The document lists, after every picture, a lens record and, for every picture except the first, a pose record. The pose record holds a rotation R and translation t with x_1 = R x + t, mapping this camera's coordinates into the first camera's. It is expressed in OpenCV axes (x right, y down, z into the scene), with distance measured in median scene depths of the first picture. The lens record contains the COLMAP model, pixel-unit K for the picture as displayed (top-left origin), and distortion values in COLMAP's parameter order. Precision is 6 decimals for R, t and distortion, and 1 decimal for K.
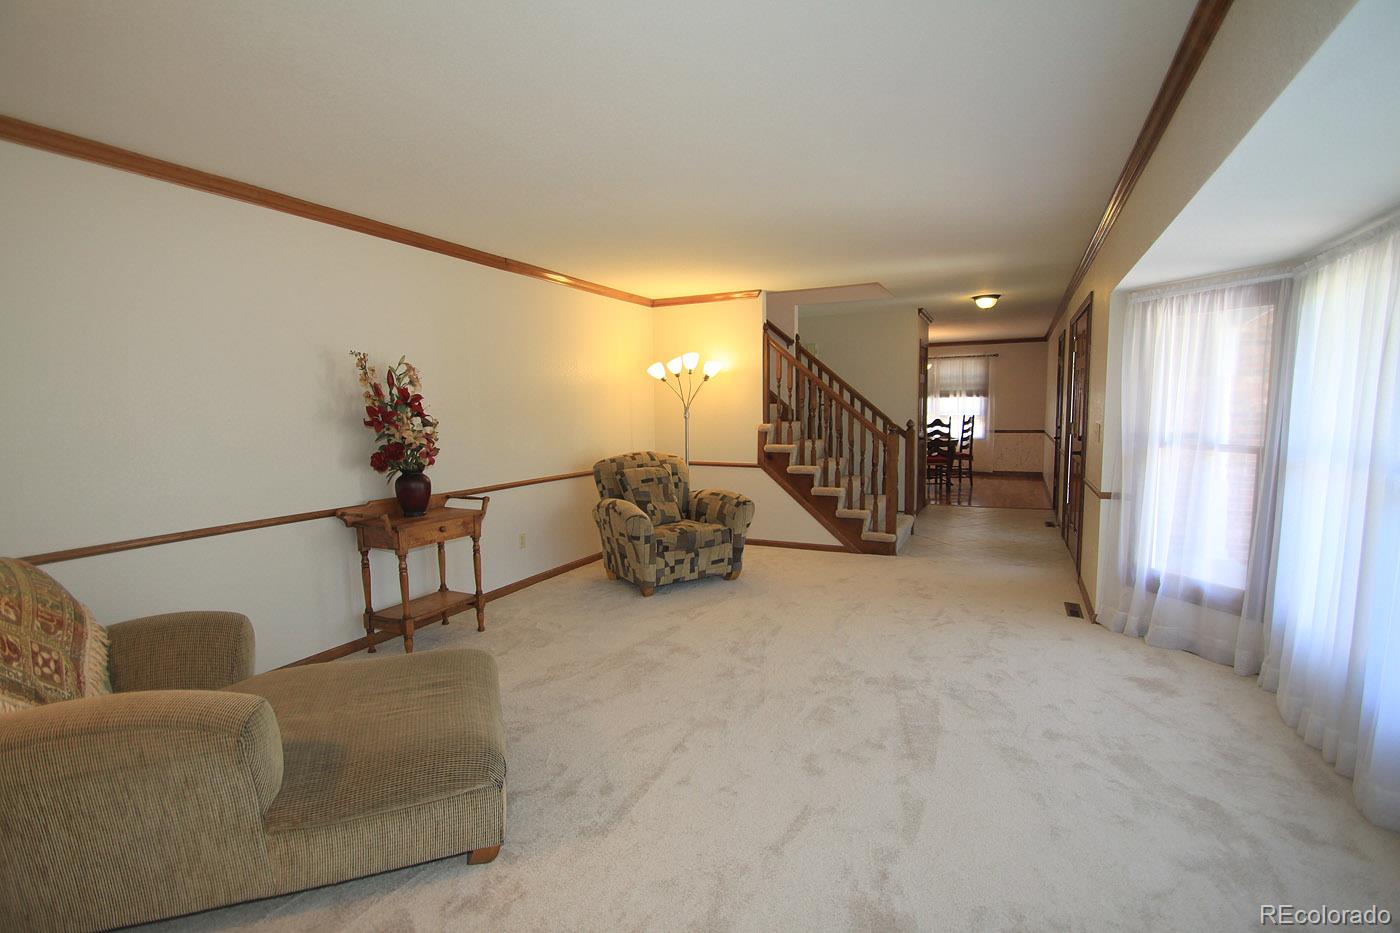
lens RADIAL K [[650.9, 0, 700.0], [0, 650.9, 466.5], [0, 0, 1]] dist [-0.011172, -0.000060]
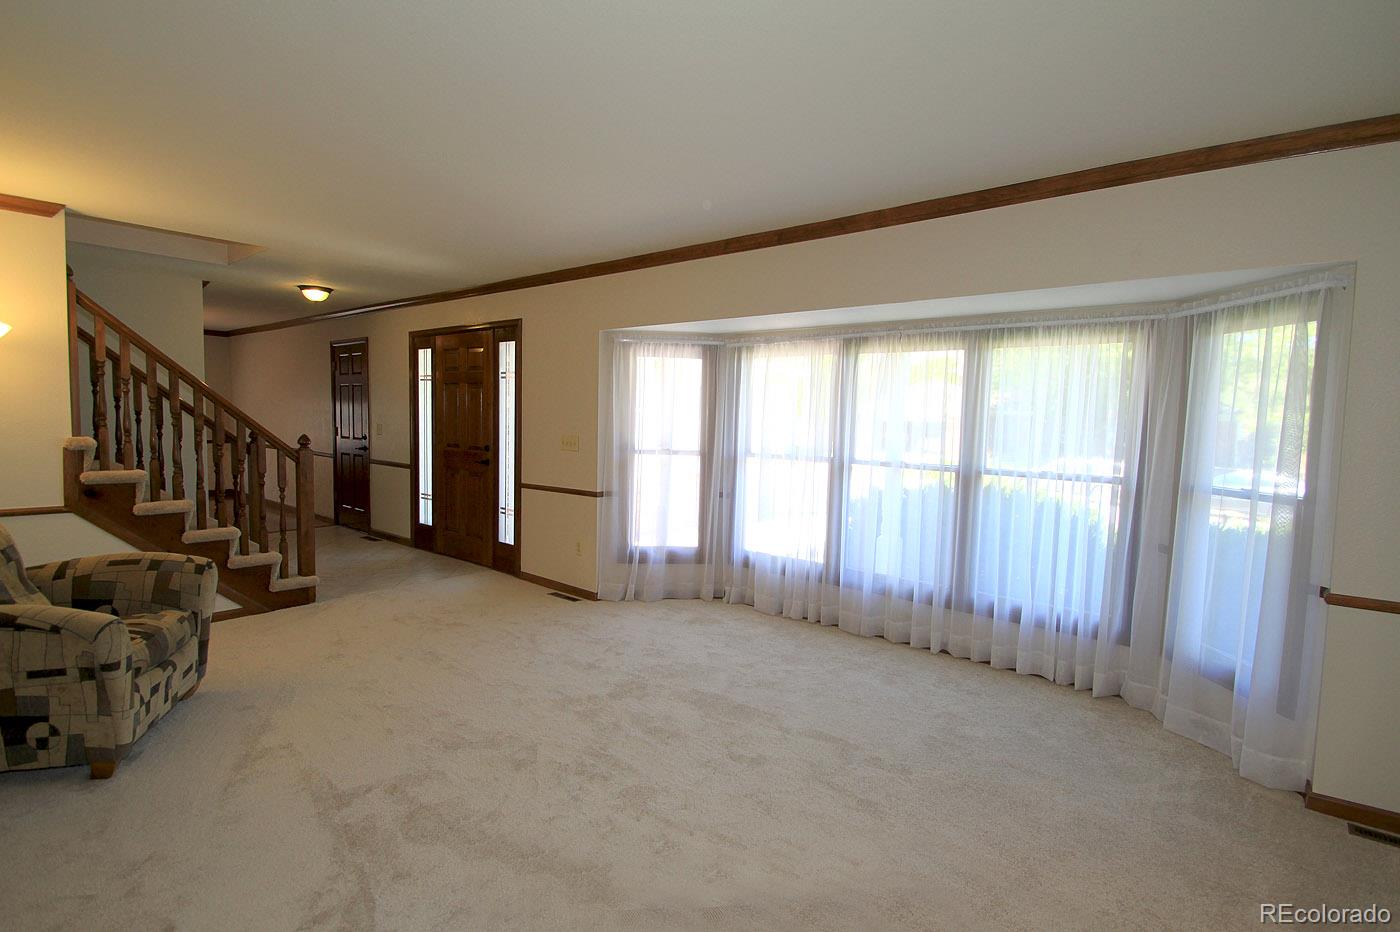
lens RADIAL K [[696.8, 0, 700.0], [0, 696.8, 466.0], [0, 0, 1]] dist [-0.002906, -0.001034]
pose [[0.233267, -0.047995, 0.971228, -0.571313], [0.061321, 0.997519, 0.034566, -0.040279], [-0.970477, 0.051494, 0.235631, 0.474695]]
